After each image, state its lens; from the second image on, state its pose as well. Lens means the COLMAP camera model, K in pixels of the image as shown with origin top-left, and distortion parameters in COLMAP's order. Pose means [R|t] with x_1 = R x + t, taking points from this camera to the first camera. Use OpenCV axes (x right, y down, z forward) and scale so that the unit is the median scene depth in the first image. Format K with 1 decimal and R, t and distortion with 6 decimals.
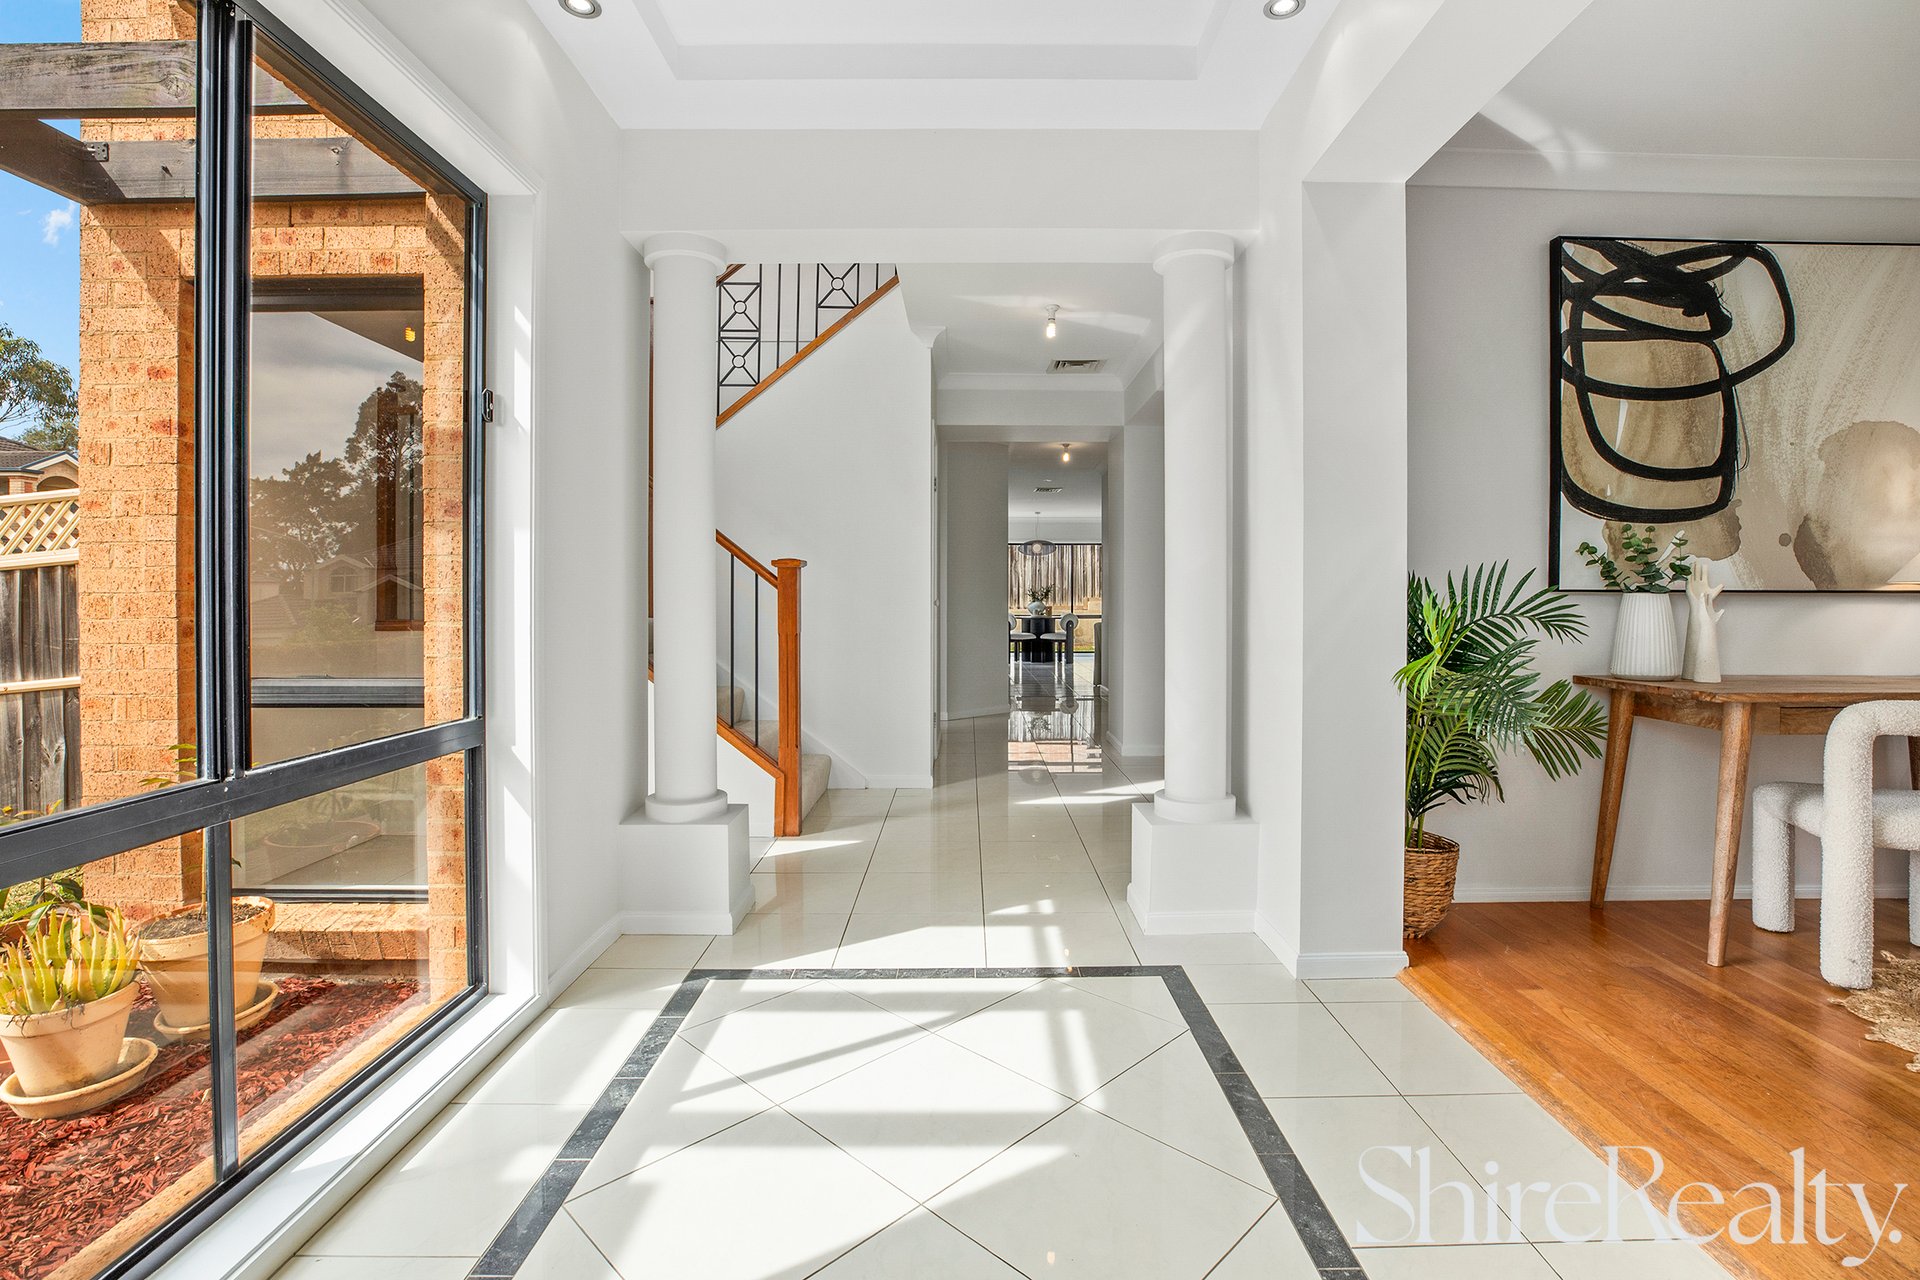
lens RADIAL K [[897.2, 0, 966.5], [0, 897.2, 605.7], [0, 0, 1]] dist [-0.030540, 0.005244]
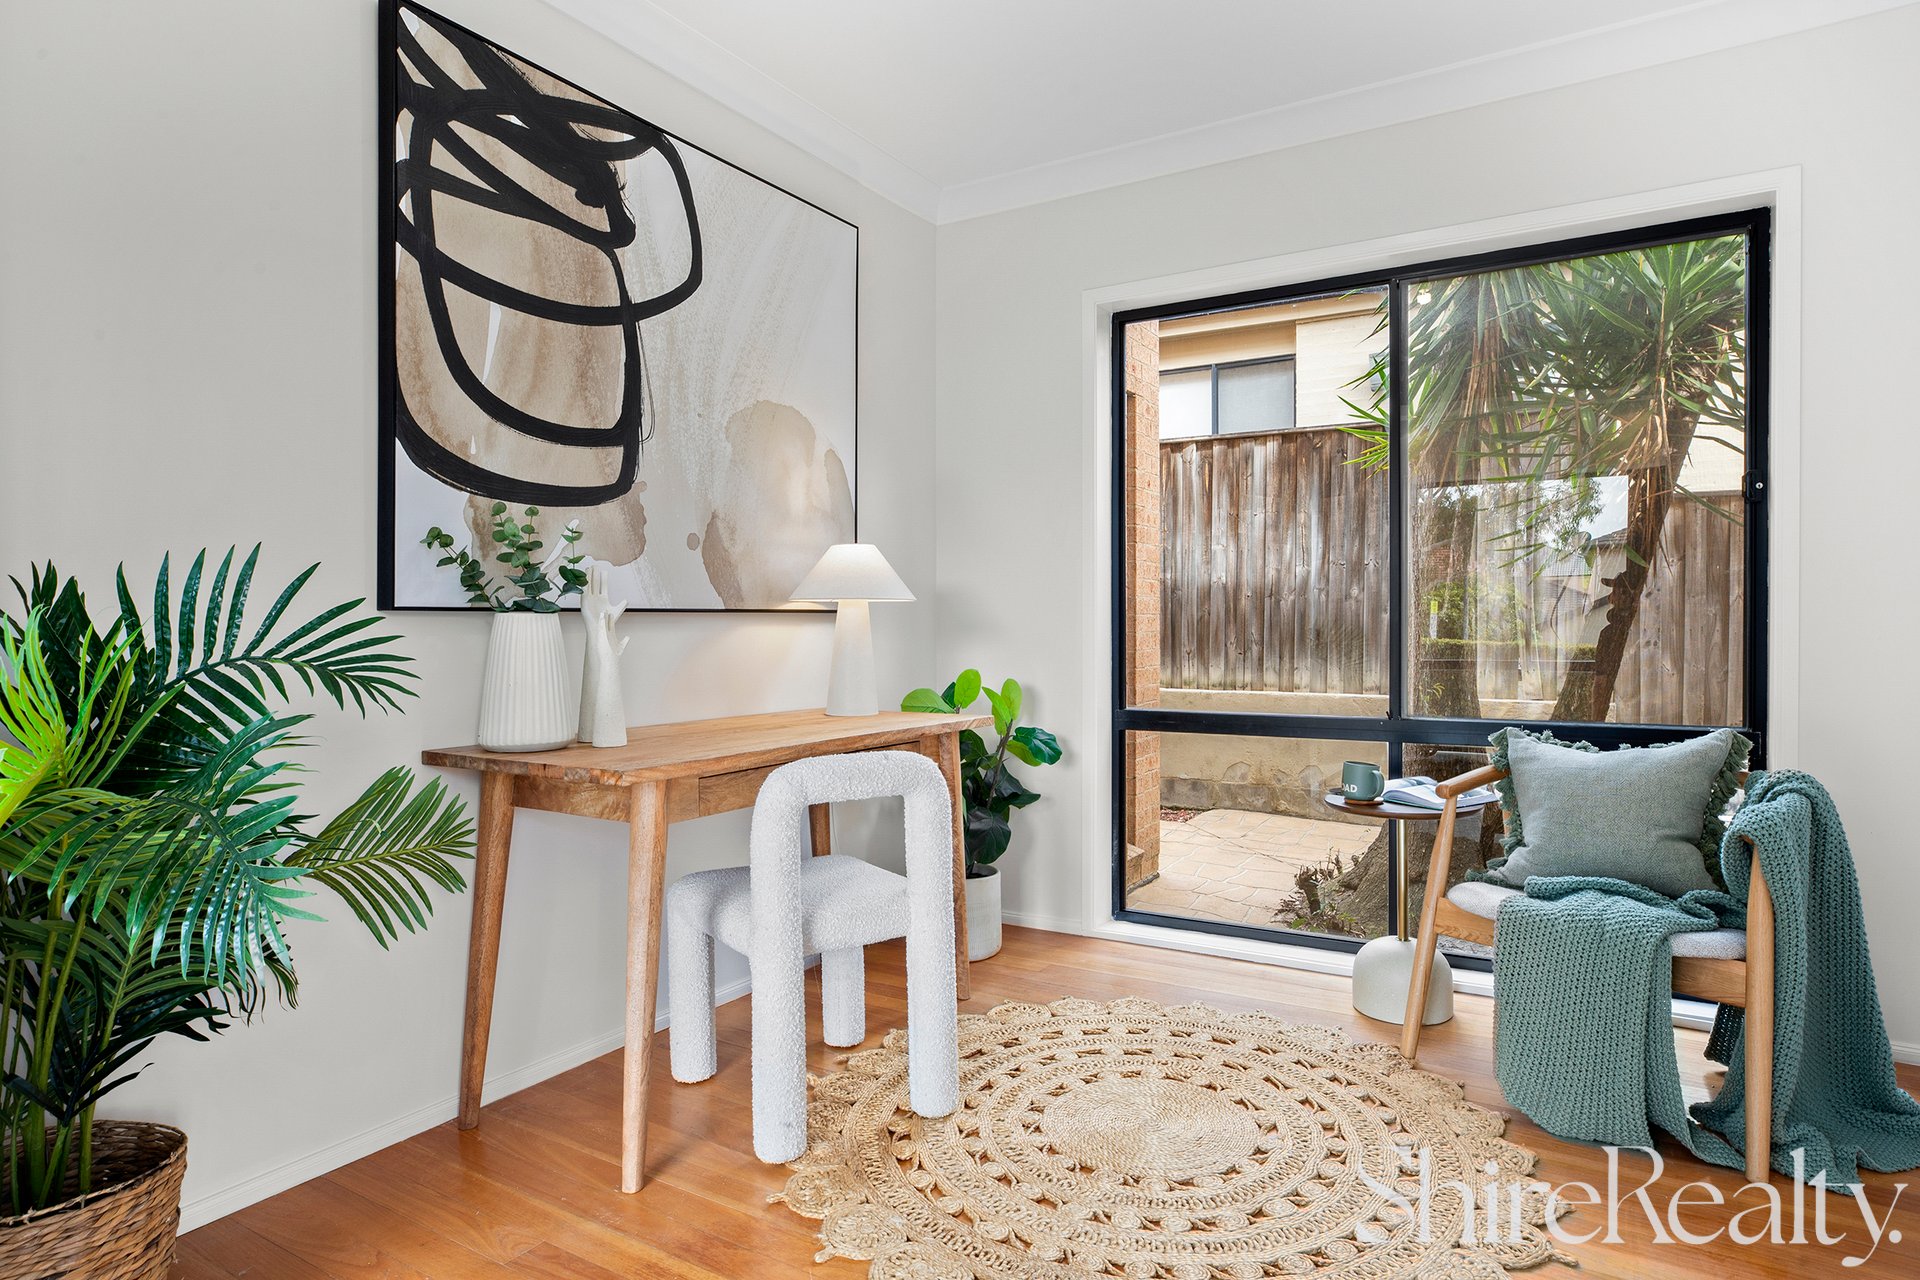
lens RADIAL K [[1049.6, 0, 966.4], [0, 1049.6, 626.0], [0, 0, 1]] dist [-0.019643, 0.005267]
pose [[0.515756, -0.011182, 0.856662, 0.285151], [0.010913, 0.999919, 0.006482, -0.006006], [-0.856666, 0.006006, 0.515837, 0.338436]]
